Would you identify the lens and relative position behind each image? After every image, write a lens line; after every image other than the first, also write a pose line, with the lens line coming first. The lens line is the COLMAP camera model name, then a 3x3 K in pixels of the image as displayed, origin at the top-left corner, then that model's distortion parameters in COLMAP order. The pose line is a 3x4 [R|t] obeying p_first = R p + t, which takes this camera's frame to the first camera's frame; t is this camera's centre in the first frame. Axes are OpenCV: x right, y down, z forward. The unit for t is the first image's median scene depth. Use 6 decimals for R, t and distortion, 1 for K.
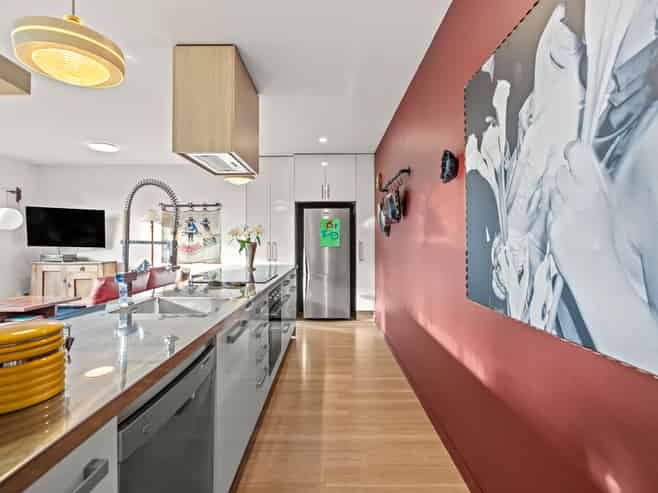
lens RADIAL K [[340.0, 0, 329.4], [0, 340.0, 240.7], [0, 0, 1]] dist [-0.020392, 0.006573]
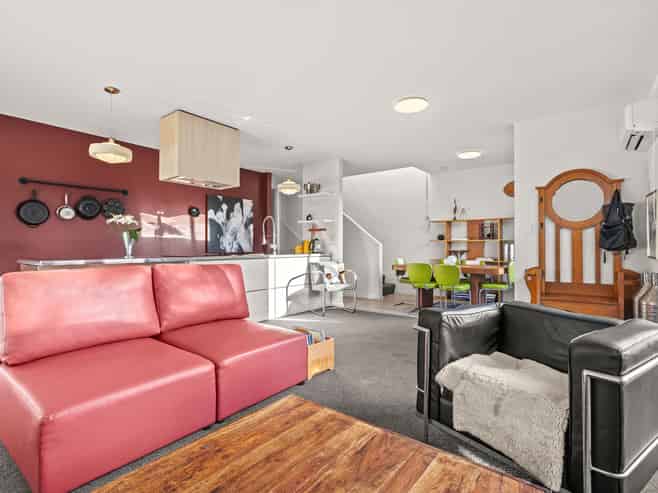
lens RADIAL K [[340.0, 0, 330.5], [0, 340.0, 244.2], [0, 0, 1]] dist [-0.020392, 0.006573]
pose [[-0.800947, 0.003743, 0.598723, -1.320605], [-0.002030, 0.999958, -0.008966, 0.050520], [-0.598731, -0.008397, -0.800906, 1.458363]]
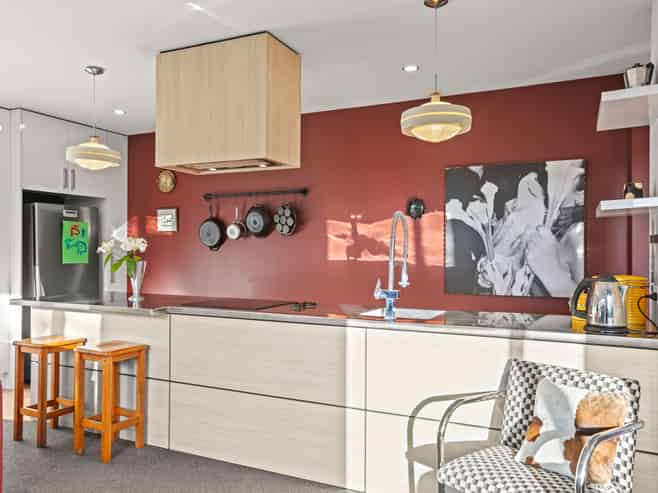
lens RADIAL K [[514.4, 0, 329.0], [0, 514.4, 245.7], [0, 0, 1]] dist [0.008377, 0.001256]
pose [[0.425075, 0.008032, 0.905123, -1.025589], [-0.006674, 0.999961, -0.005739, -0.022293], [-0.905134, -0.003601, 0.425112, 0.200743]]
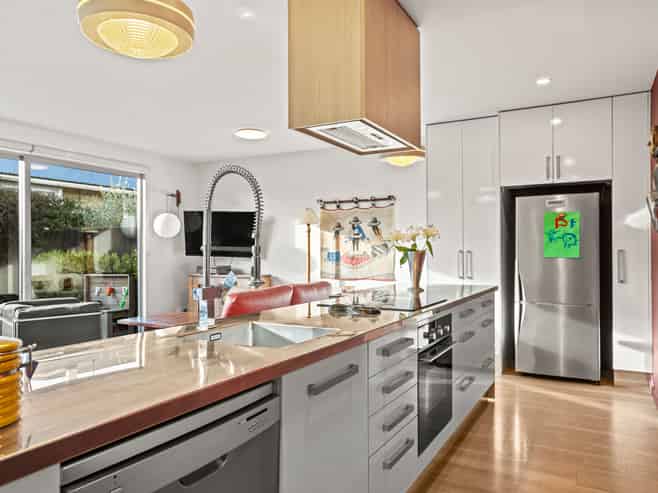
lens RADIAL K [[496.1, 0, 330.3], [0, 496.1, 248.3], [0, 0, 1]] dist [-0.005131, 0.015543]
pose [[0.879810, -0.004382, -0.475305, 0.087202], [0.003255, 0.999990, -0.003194, 0.003301], [0.475314, 0.001264, 0.879815, 0.050701]]
